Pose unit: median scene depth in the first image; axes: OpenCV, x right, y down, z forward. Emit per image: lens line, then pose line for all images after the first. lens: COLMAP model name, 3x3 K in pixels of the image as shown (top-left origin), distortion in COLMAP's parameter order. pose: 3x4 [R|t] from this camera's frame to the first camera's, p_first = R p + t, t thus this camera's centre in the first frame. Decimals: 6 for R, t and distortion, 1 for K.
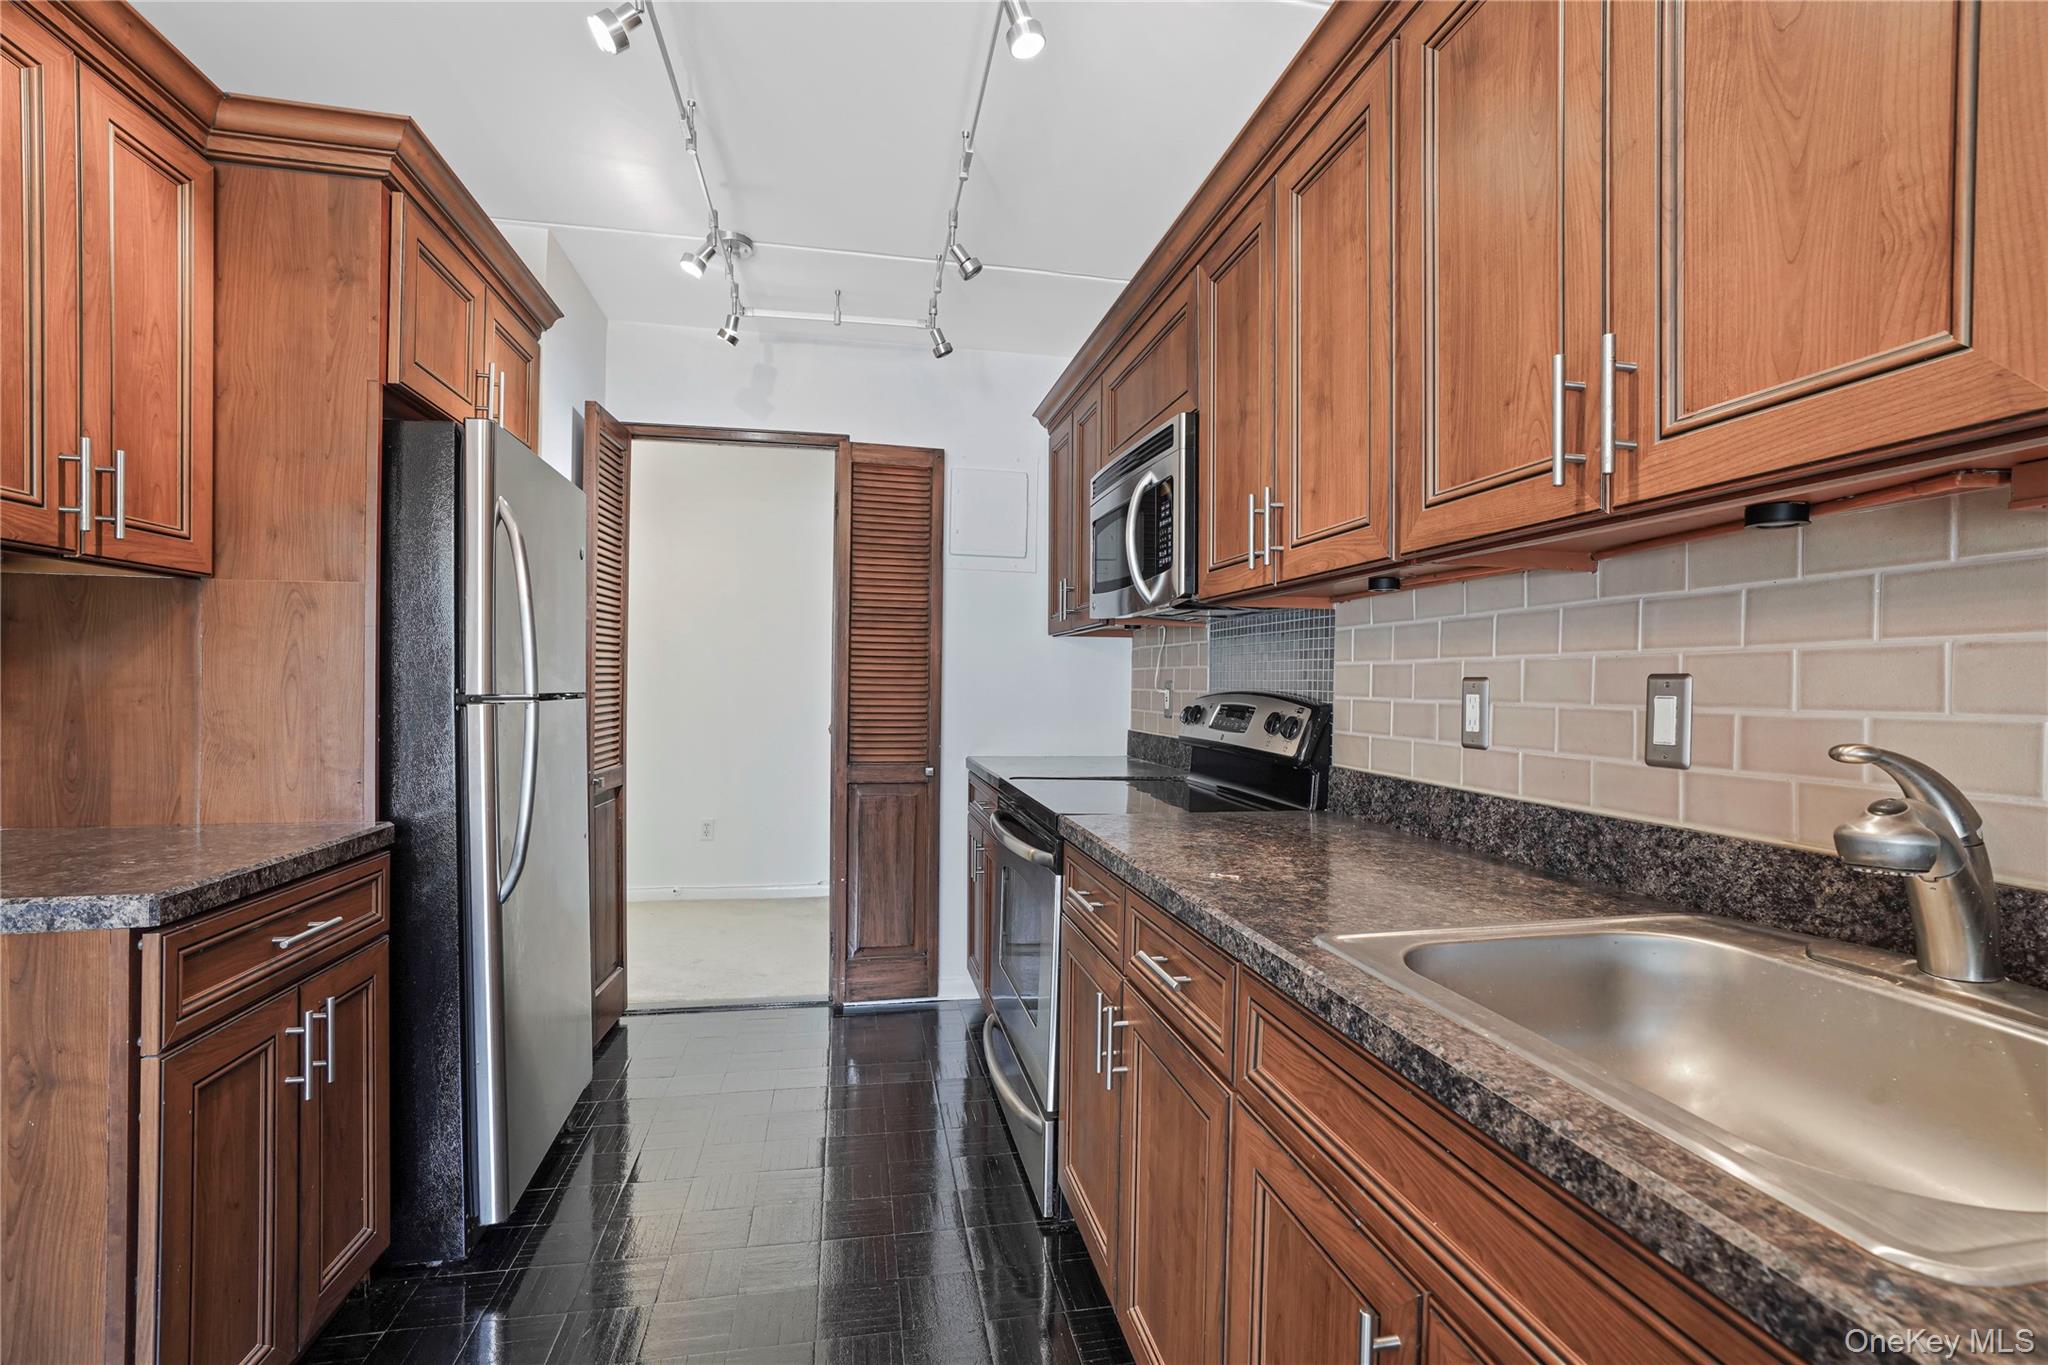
lens RADIAL K [[950.4, 0, 1039.6], [0, 950.4, 689.5], [0, 0, 1]] dist [-0.052822, 0.023501]
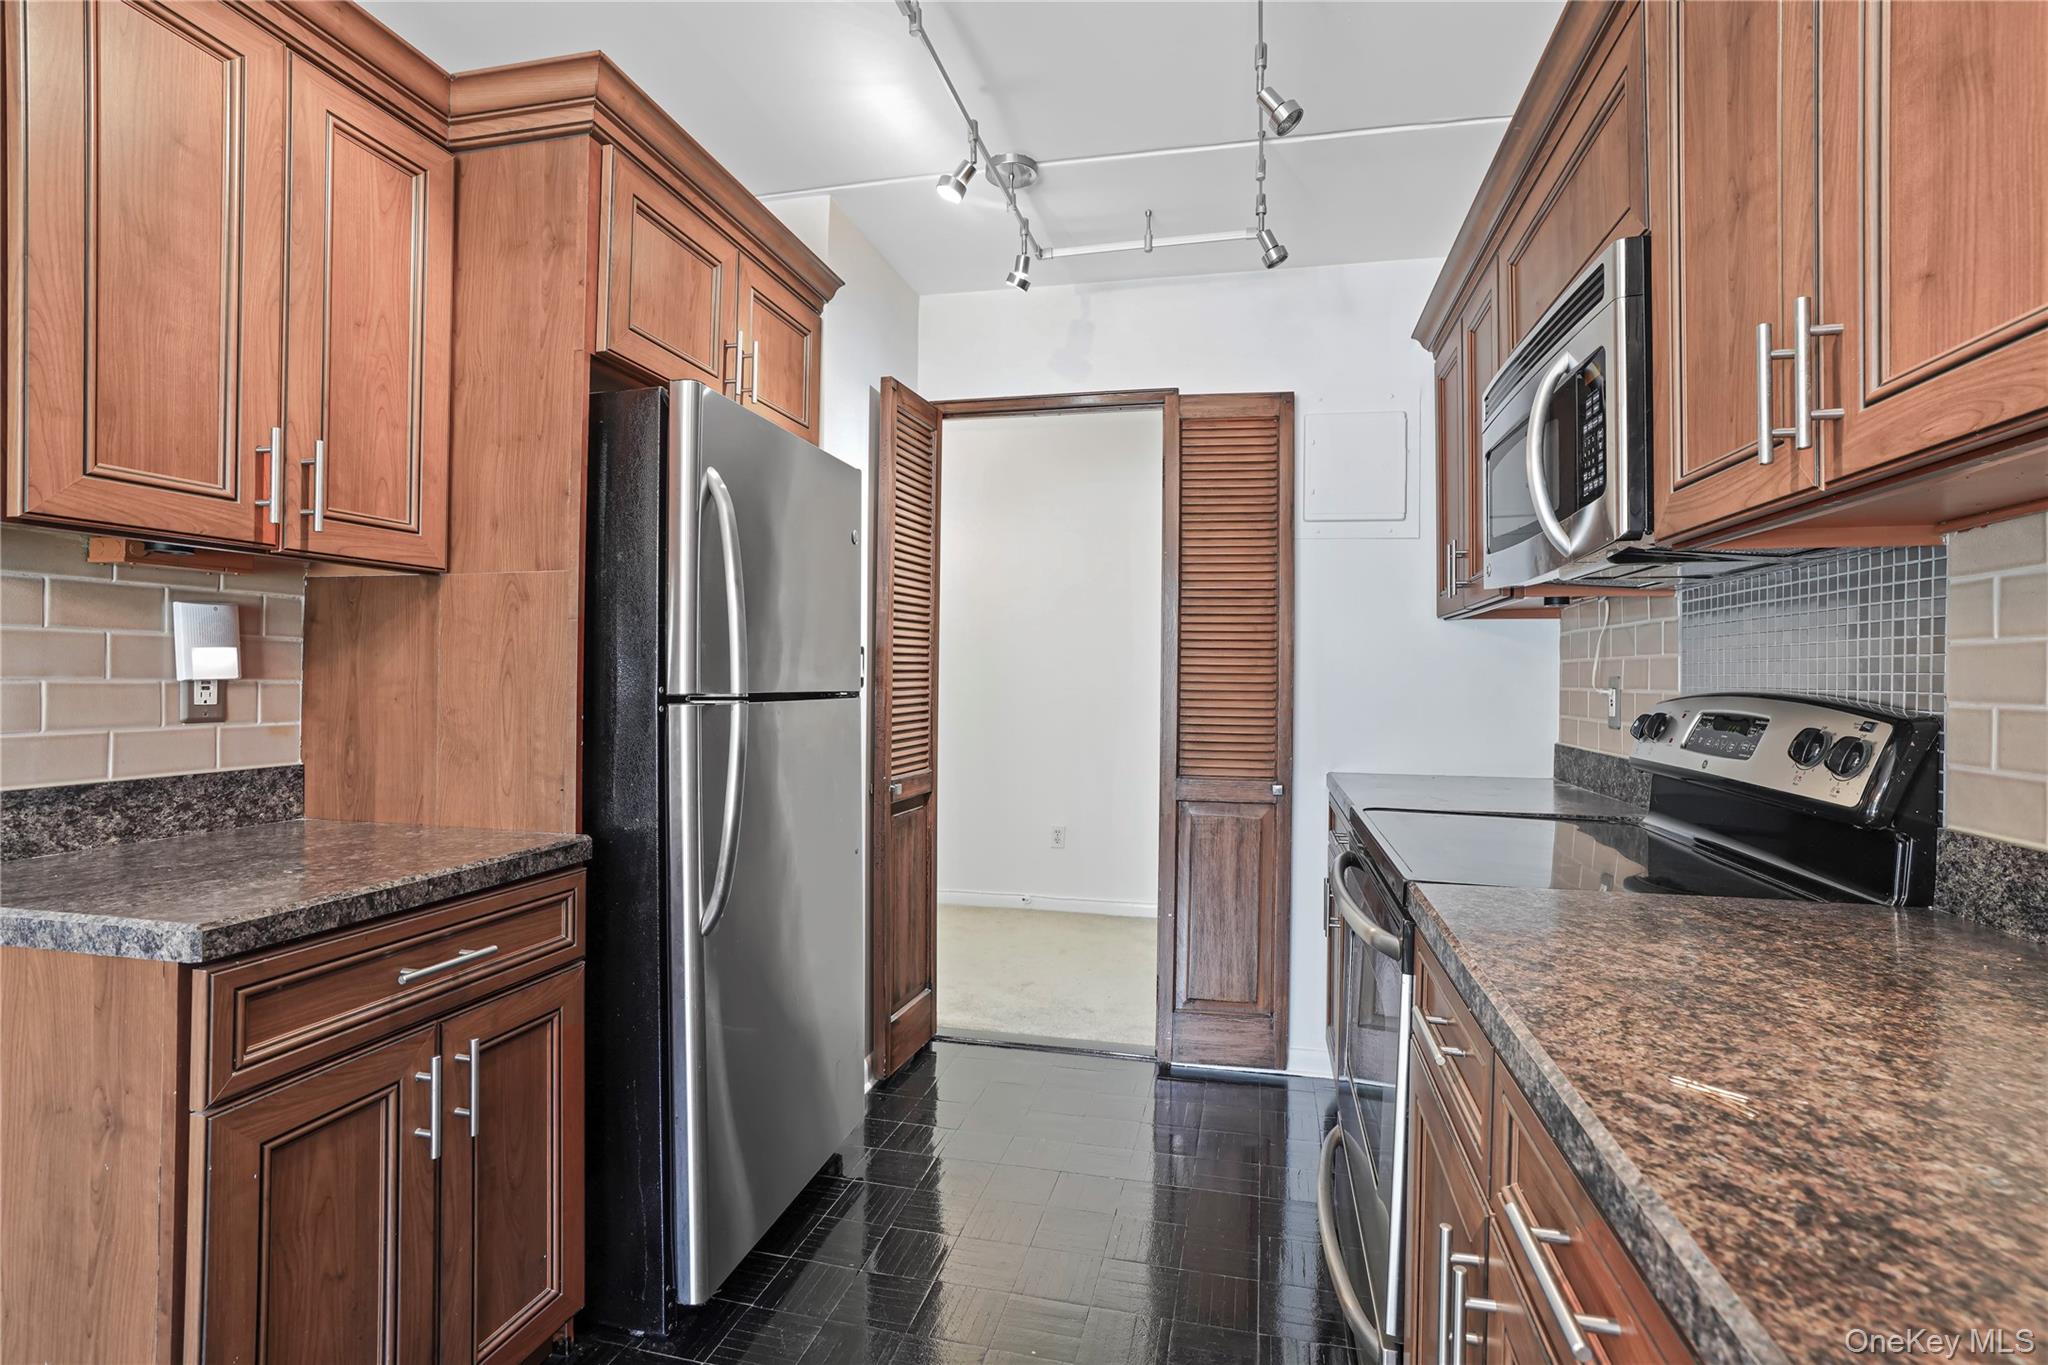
lens RADIAL K [[950.4, 0, 1023.3], [0, 950.4, 671.7], [0, 0, 1]] dist [-0.052822, 0.023501]
pose [[0.903285, -0.005905, -0.429000, 0.065097], [-0.001568, 0.999853, -0.017064, -0.000846], [0.429038, 0.016086, 0.903143, 0.329706]]
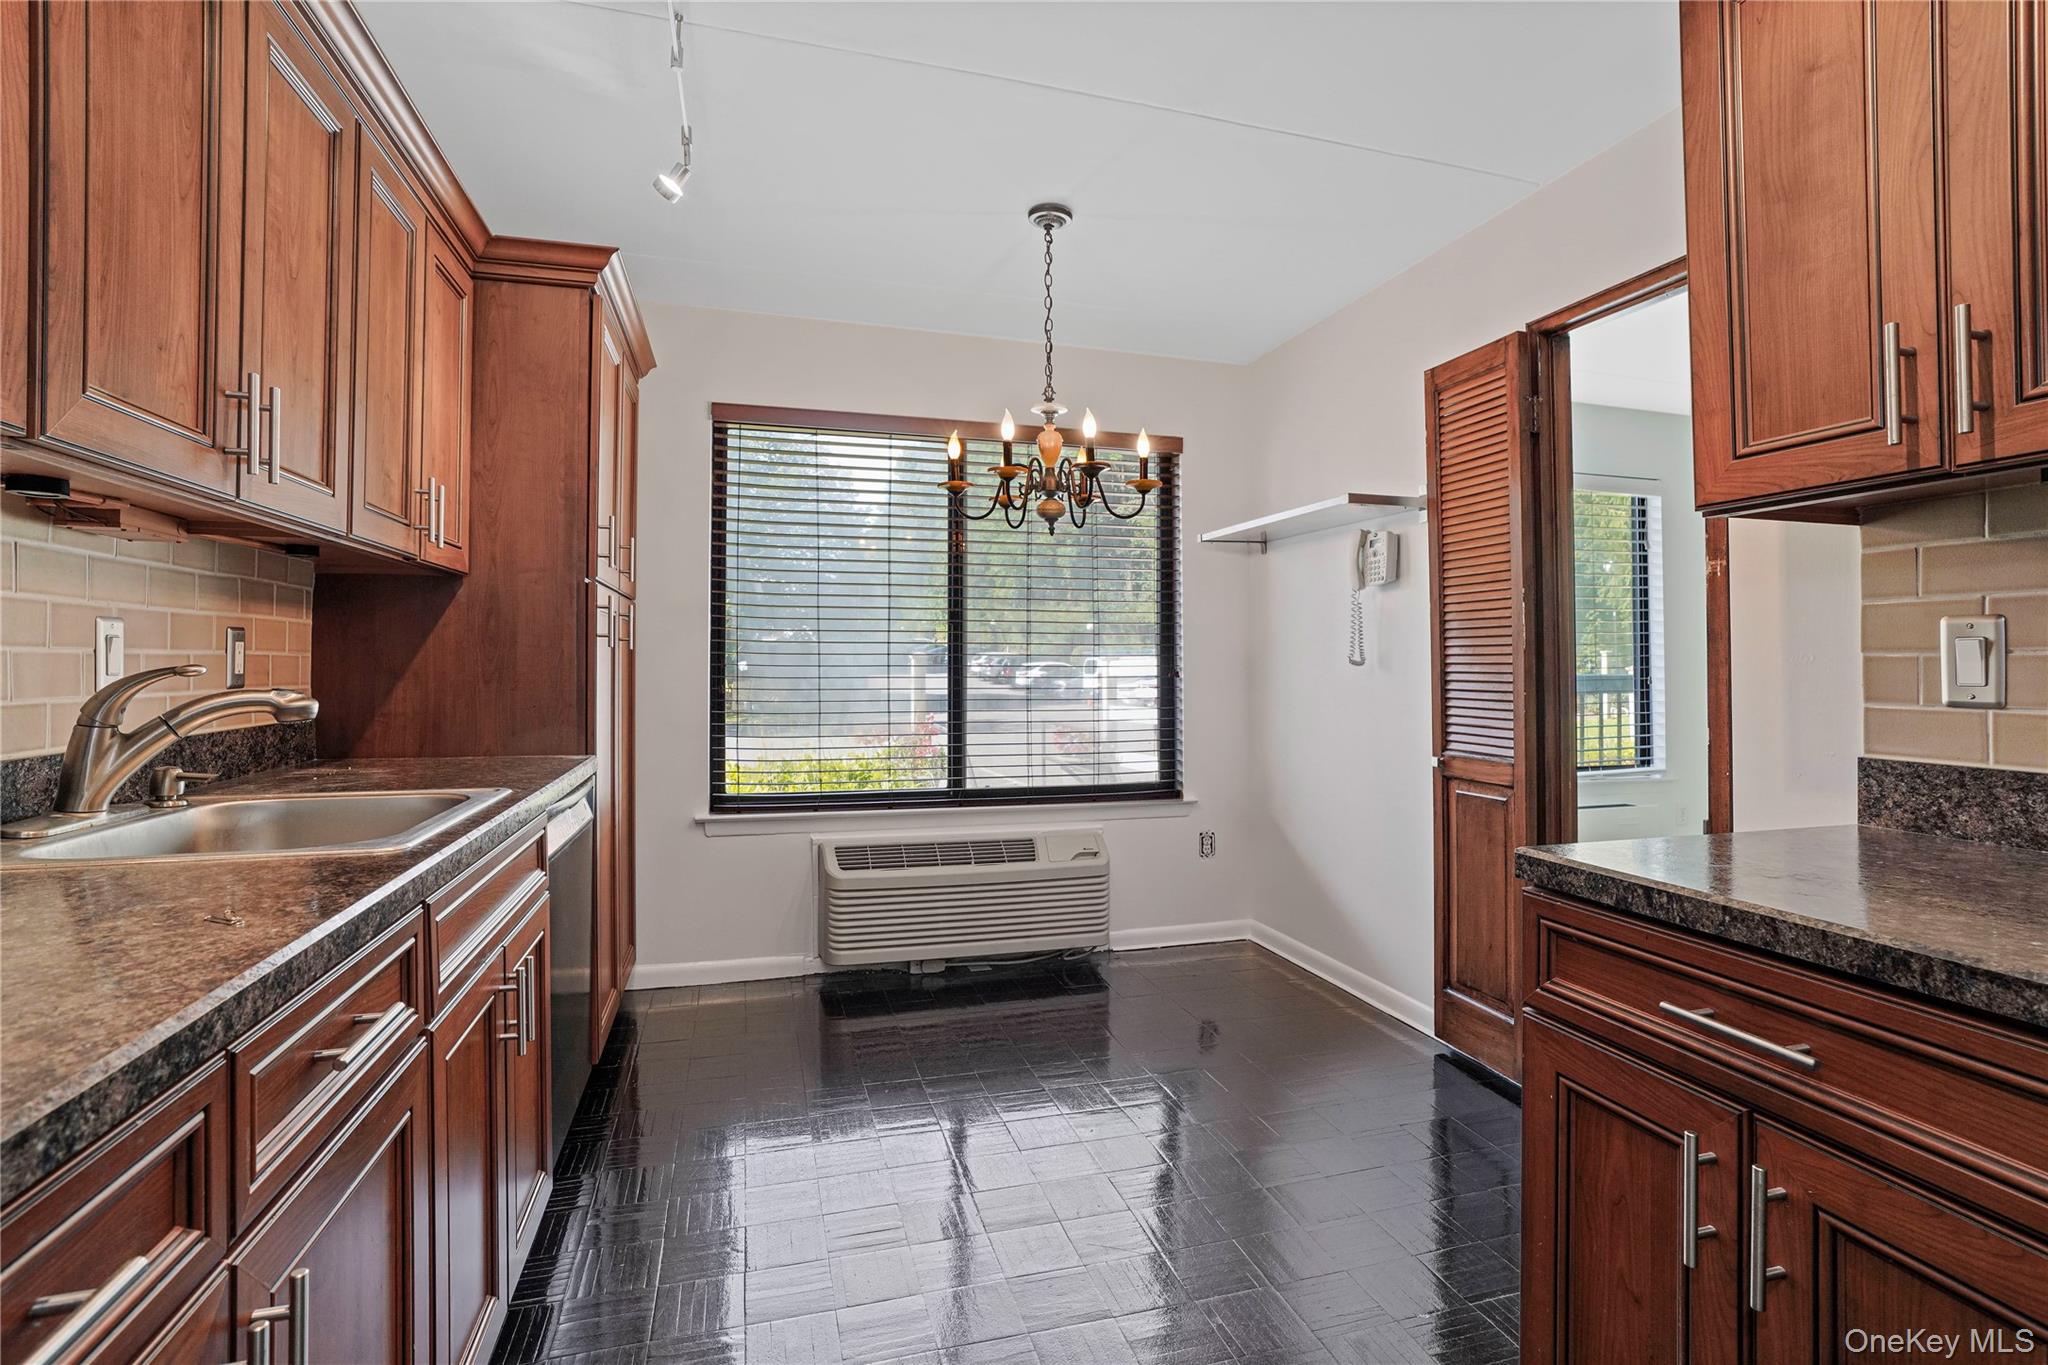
lens RADIAL K [[950.4, 0, 1042.2], [0, 950.4, 653.6], [0, 0, 1]] dist [-0.052822, 0.023501]
pose [[-0.995950, -0.015330, -0.088597, -0.199683], [-0.014974, 0.999877, -0.004685, 0.010078], [0.088658, -0.003339, -0.996057, 1.223680]]
